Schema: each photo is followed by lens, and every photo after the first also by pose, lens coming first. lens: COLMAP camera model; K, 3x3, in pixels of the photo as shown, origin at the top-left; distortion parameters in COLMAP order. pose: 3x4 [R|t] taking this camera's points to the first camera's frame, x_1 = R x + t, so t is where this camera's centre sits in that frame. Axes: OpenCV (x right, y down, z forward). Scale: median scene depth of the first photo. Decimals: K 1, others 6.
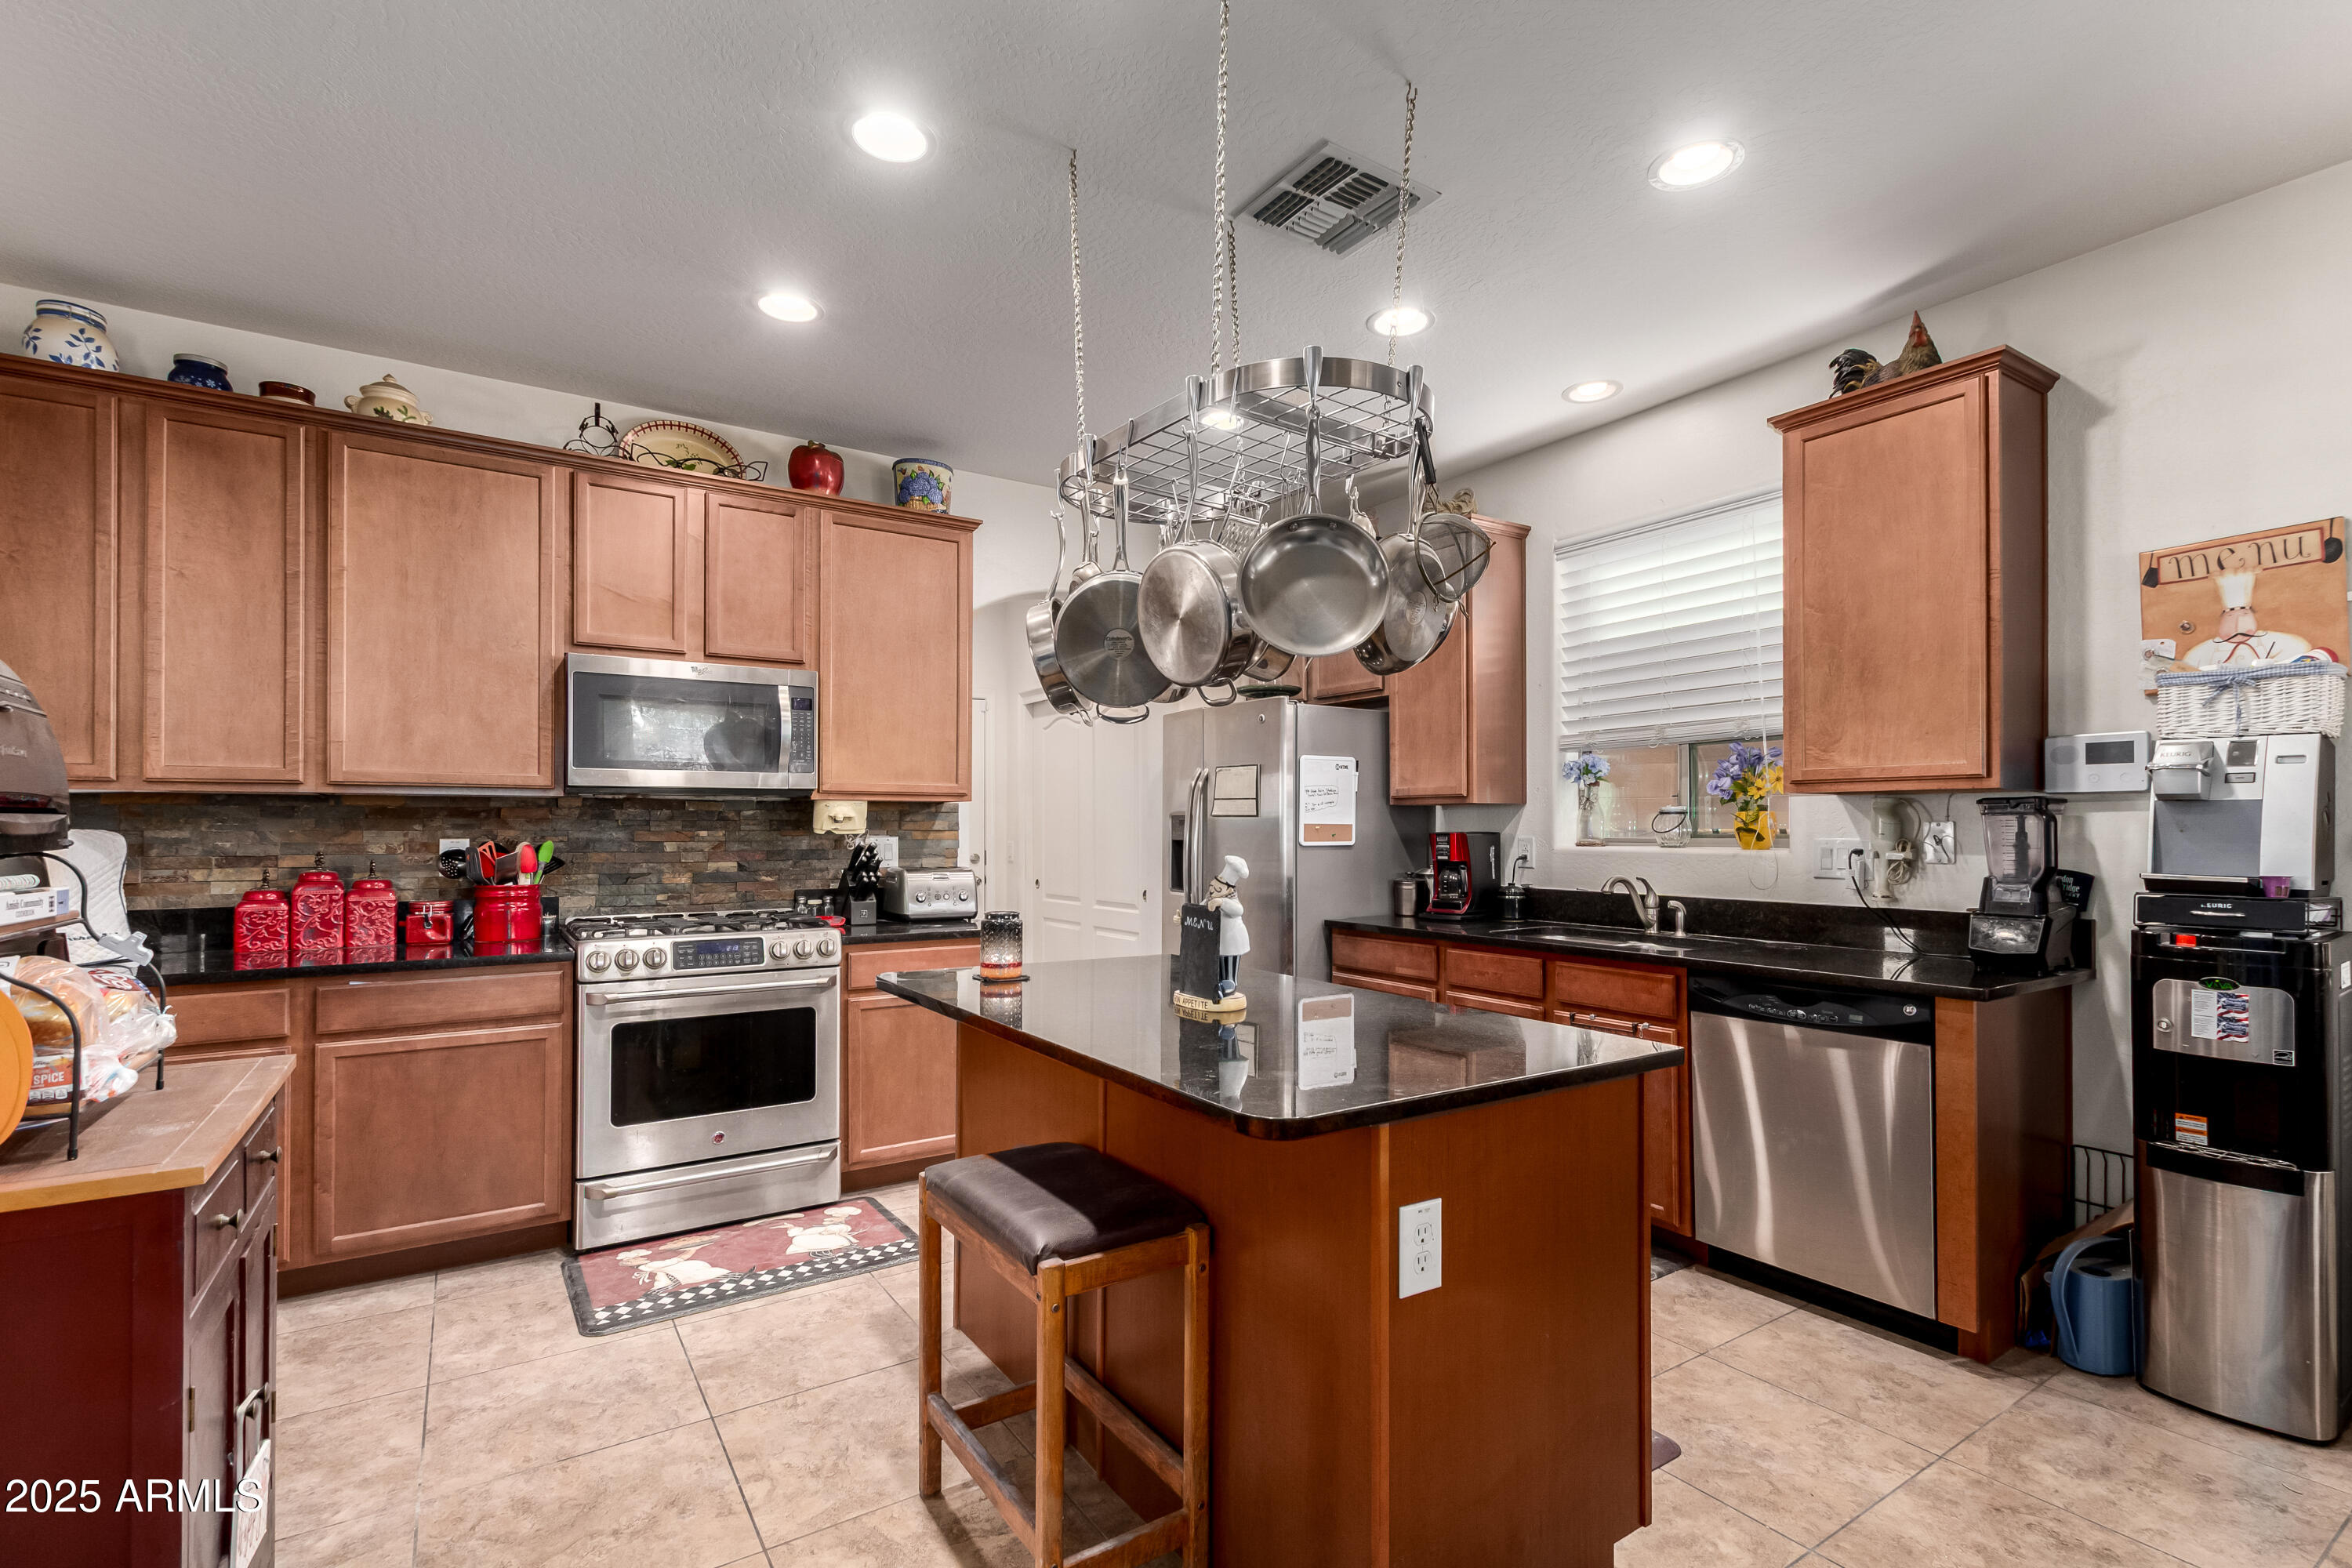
lens RADIAL K [[1078.4, 0, 1218.9], [0, 1078.4, 809.3], [0, 0, 1]] dist [-0.004011, 0.001753]
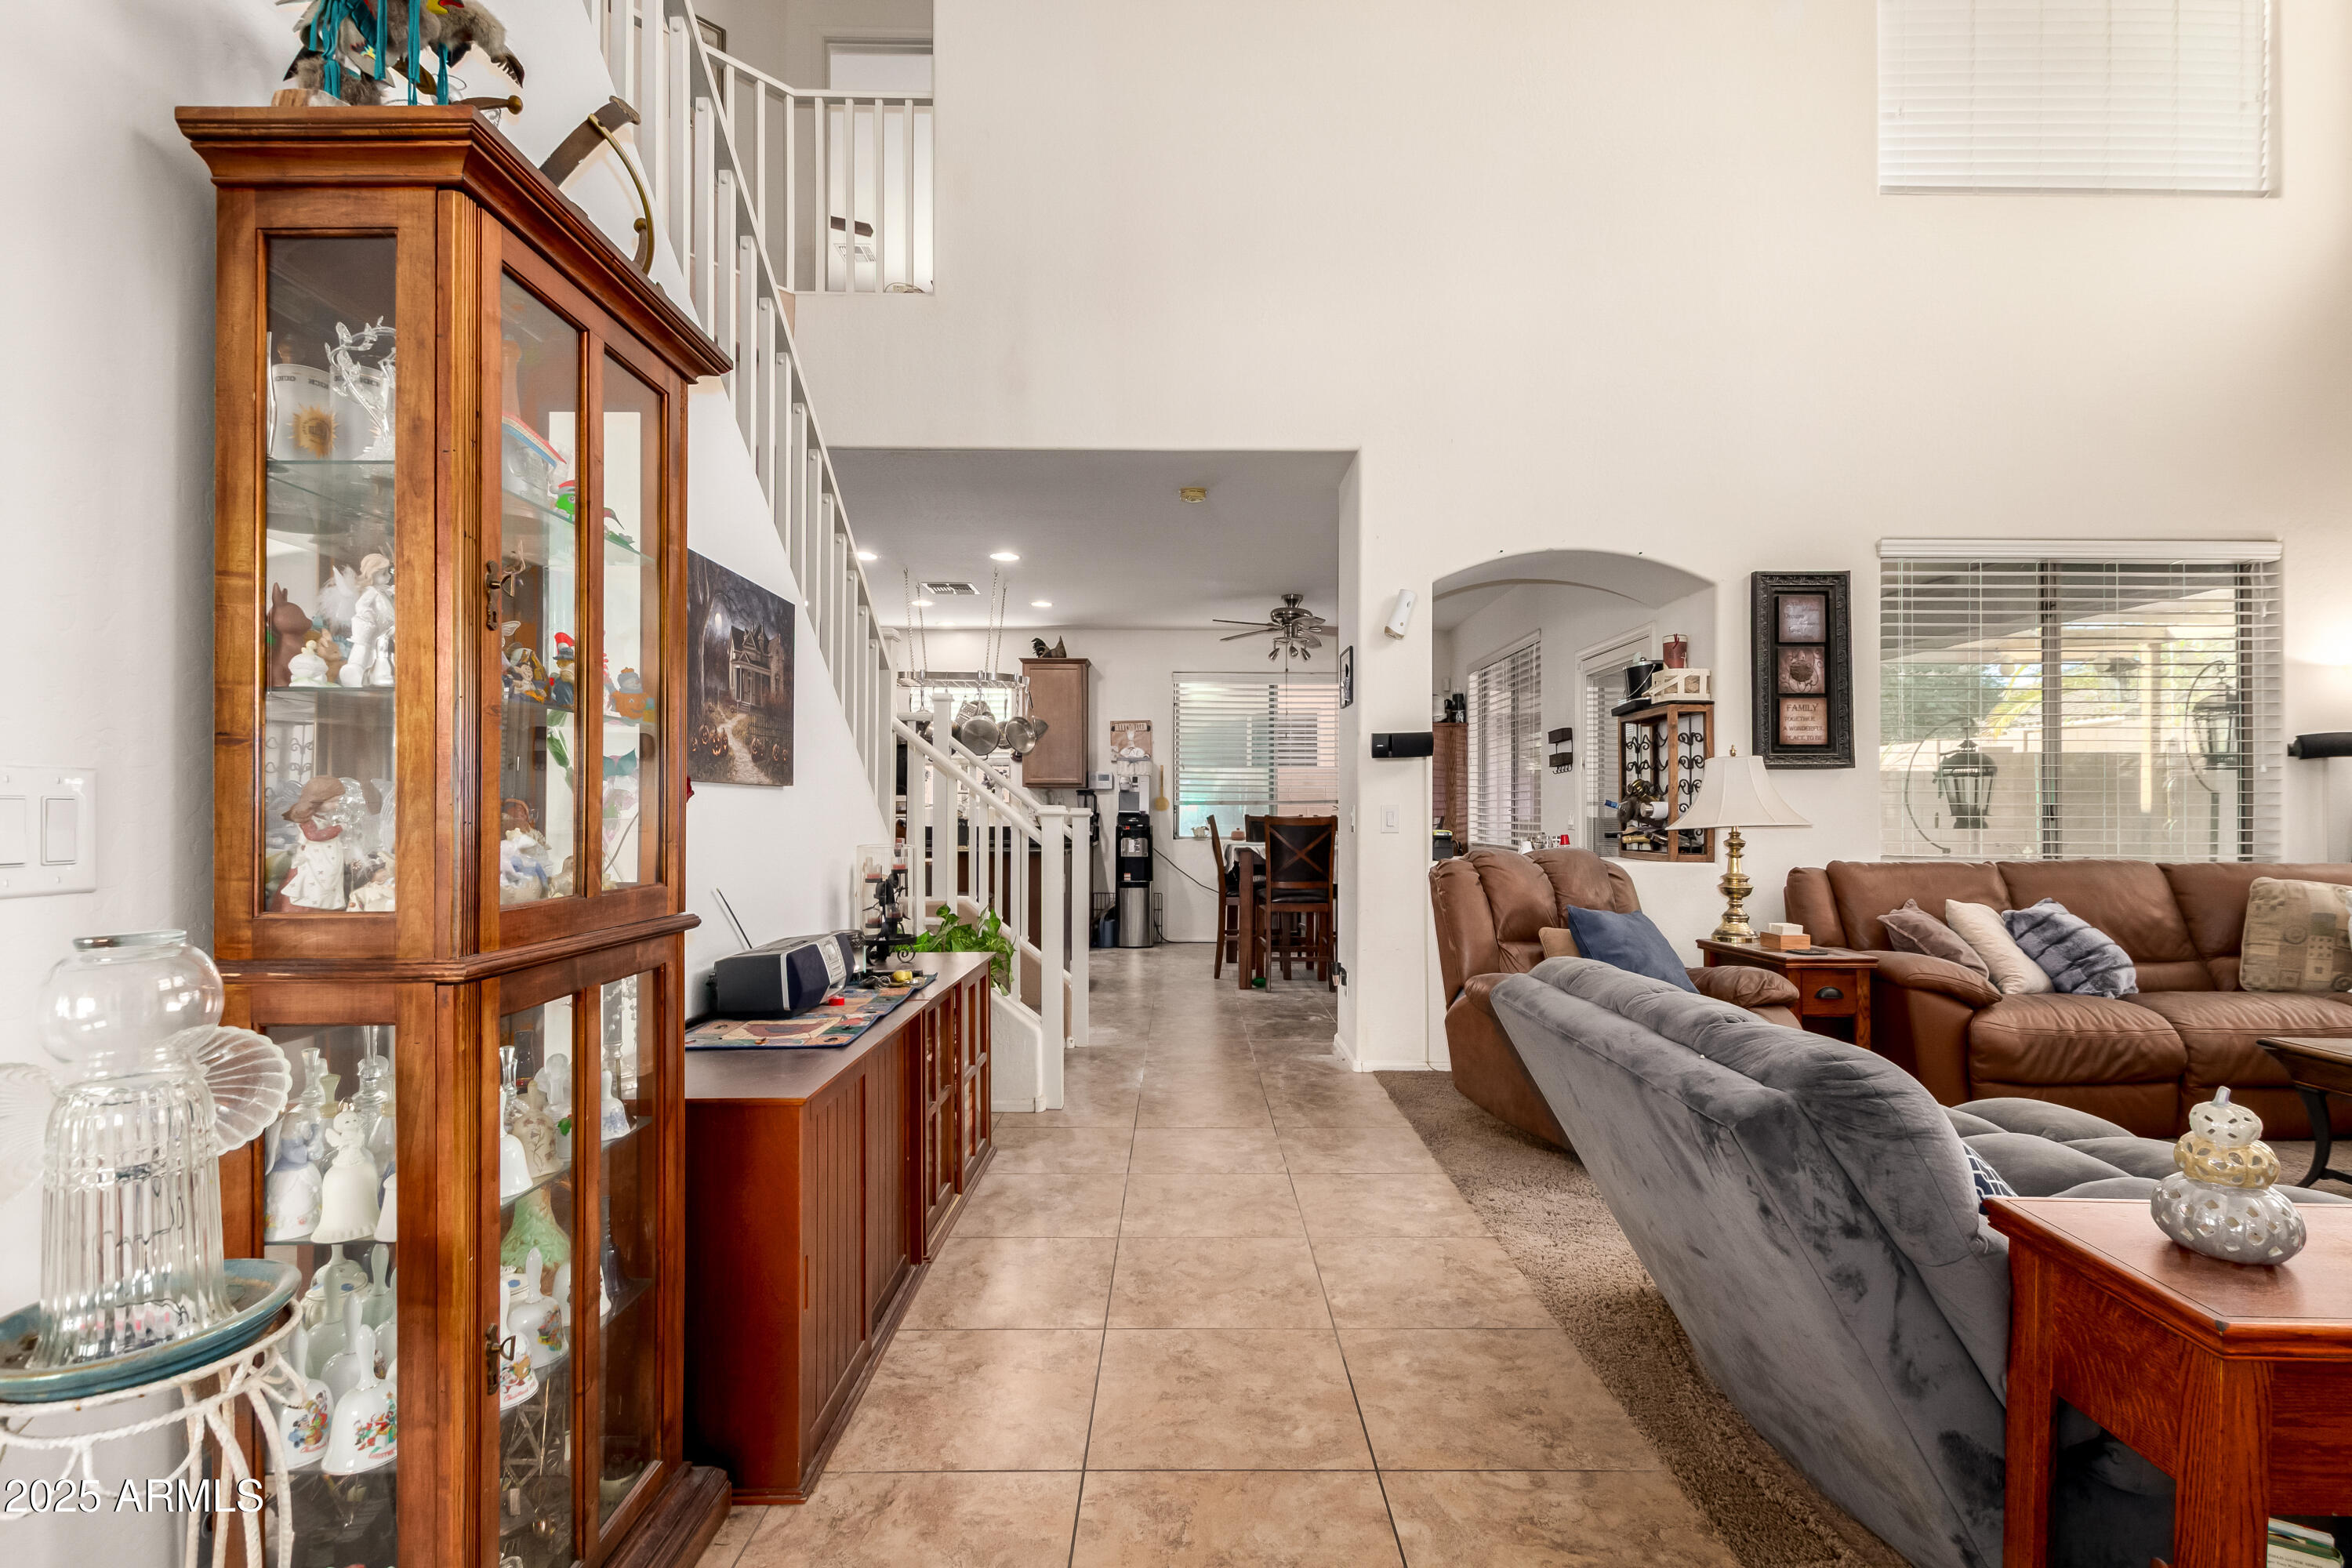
lens RADIAL K [[1078.4, 0, 1192.7], [0, 1078.4, 802.7], [0, 0, 1]] dist [-0.004011, 0.001753]
pose [[0.550135, -0.002697, 0.835071, -1.640936], [-0.005595, 0.999960, 0.006916, 0.001997], [-0.835057, -0.008477, 0.550098, -0.988213]]
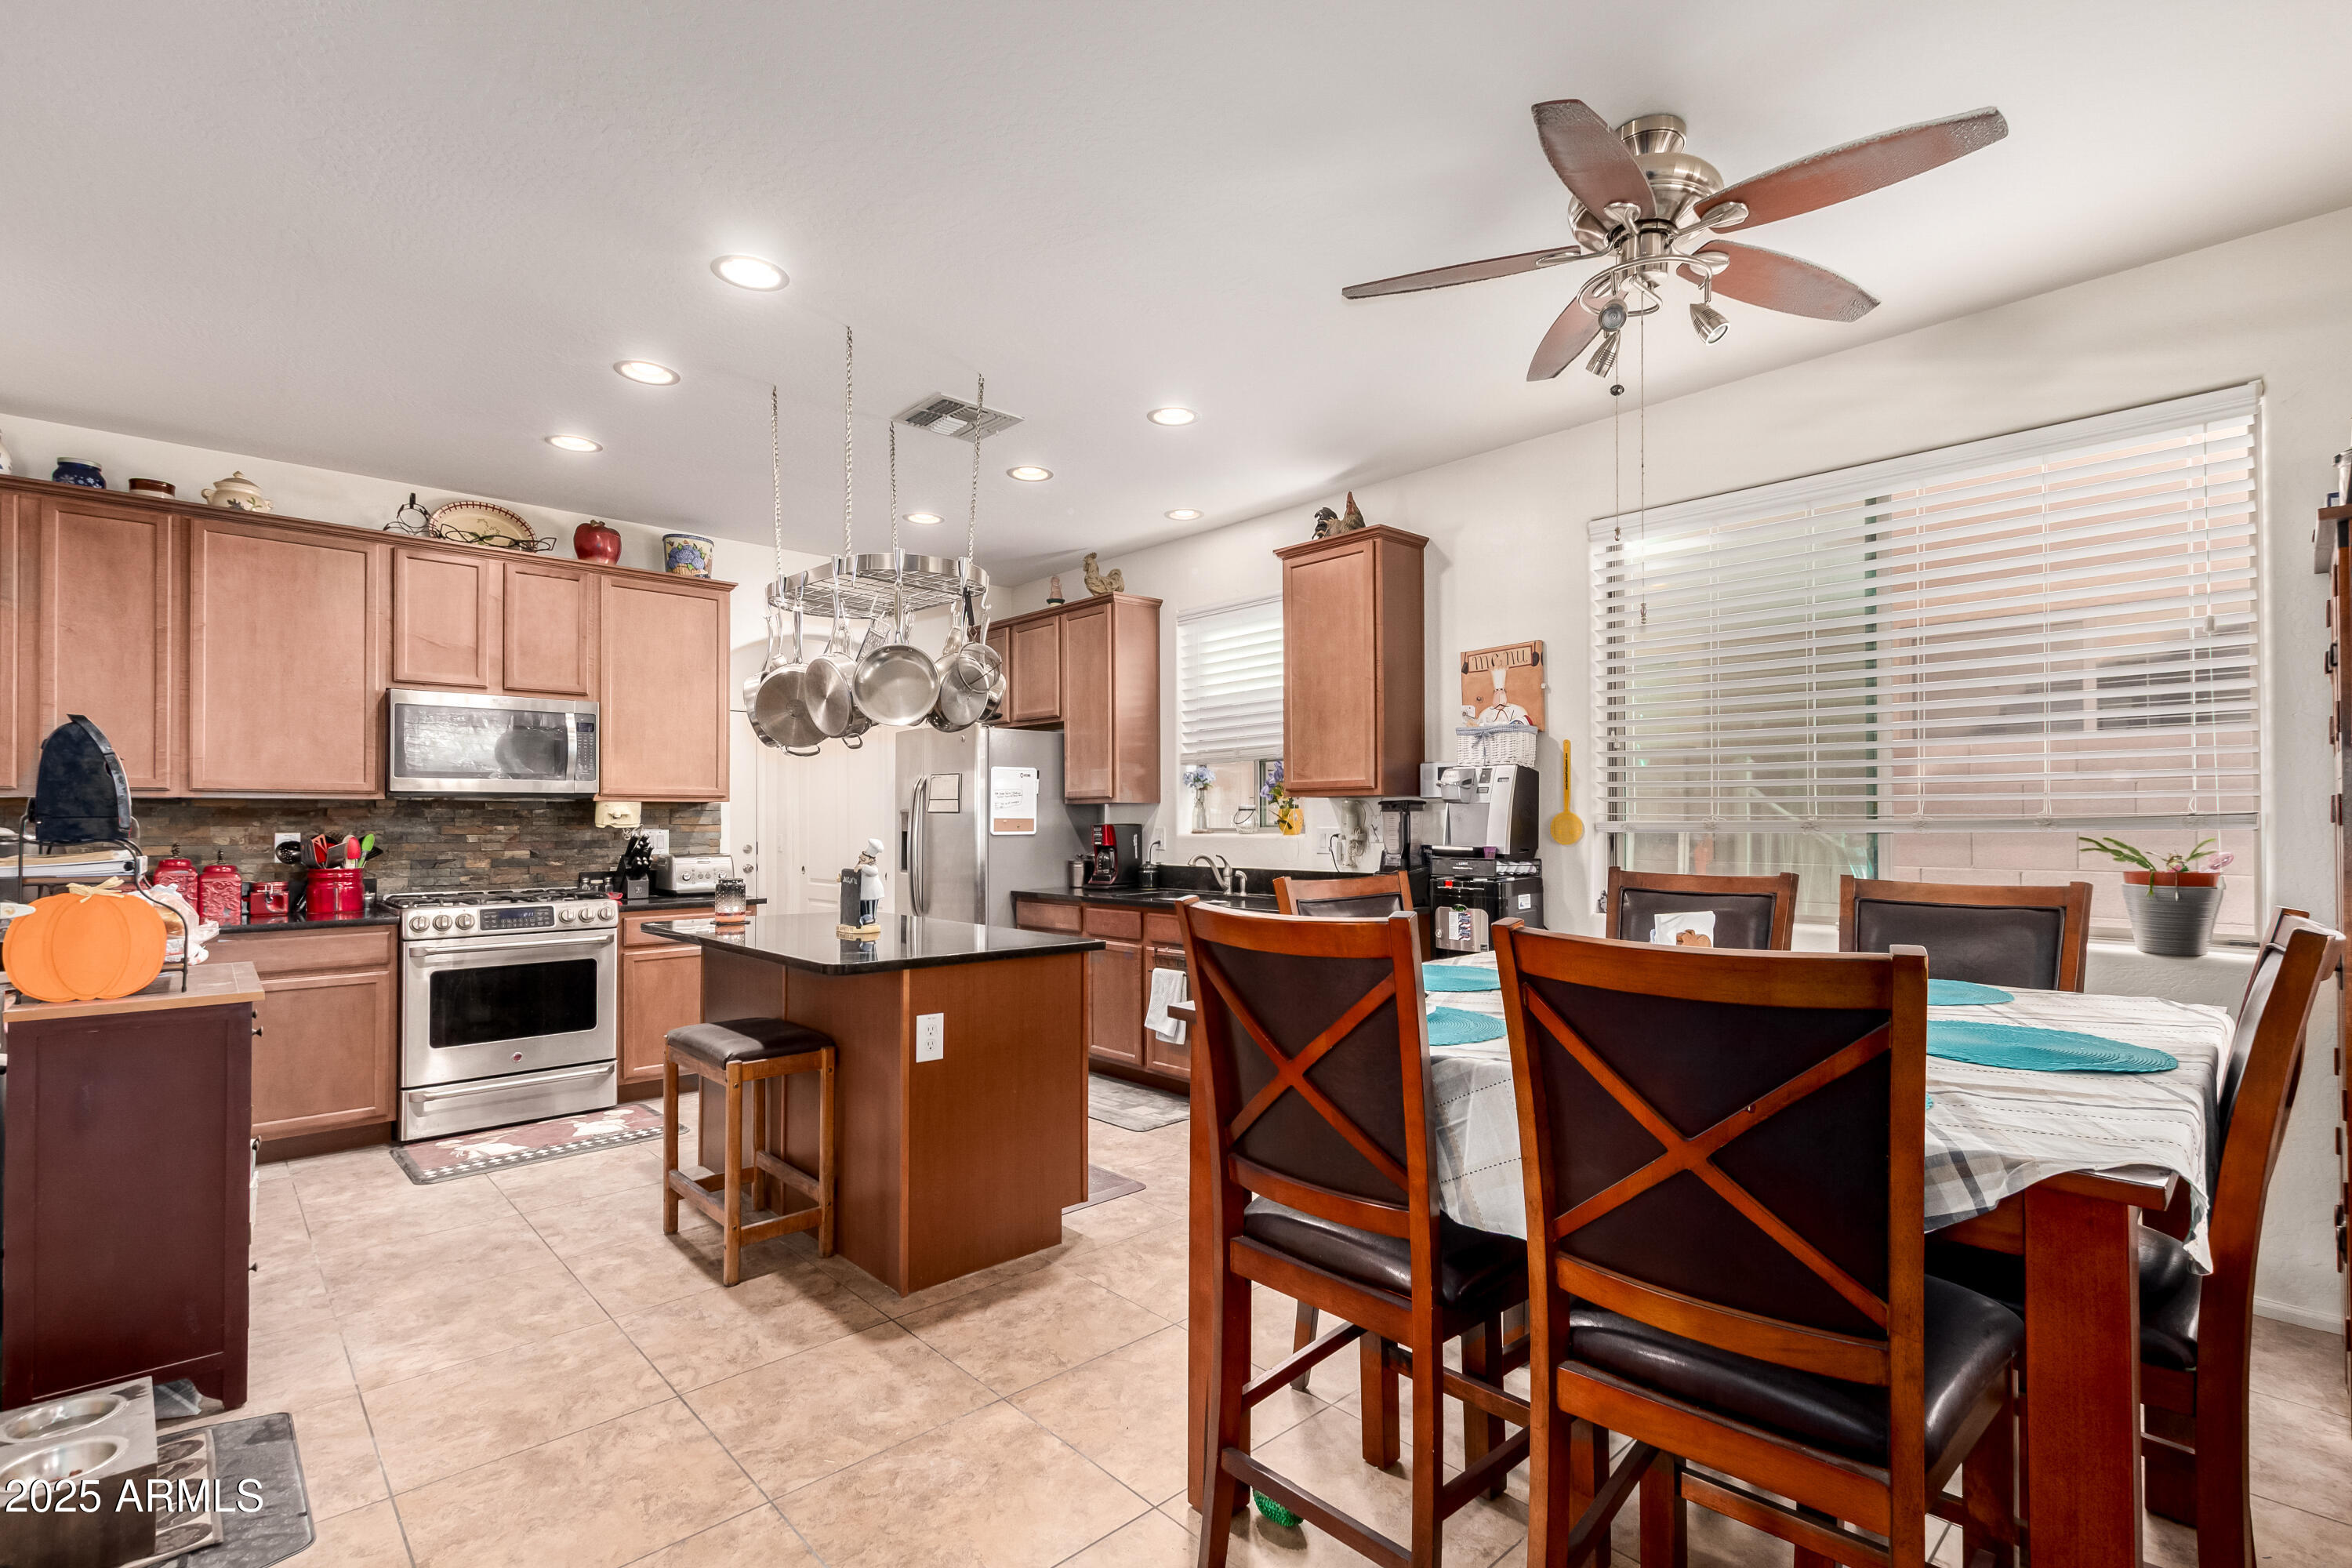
lens RADIAL K [[1078.4, 0, 1222.3], [0, 1078.4, 799.5], [0, 0, 1]] dist [-0.004011, 0.001753]
pose [[0.986491, -0.001007, 0.163814, 0.186398], [0.001547, 0.999994, -0.003166, -0.006767], [-0.163810, 0.003377, 0.986486, -0.480514]]
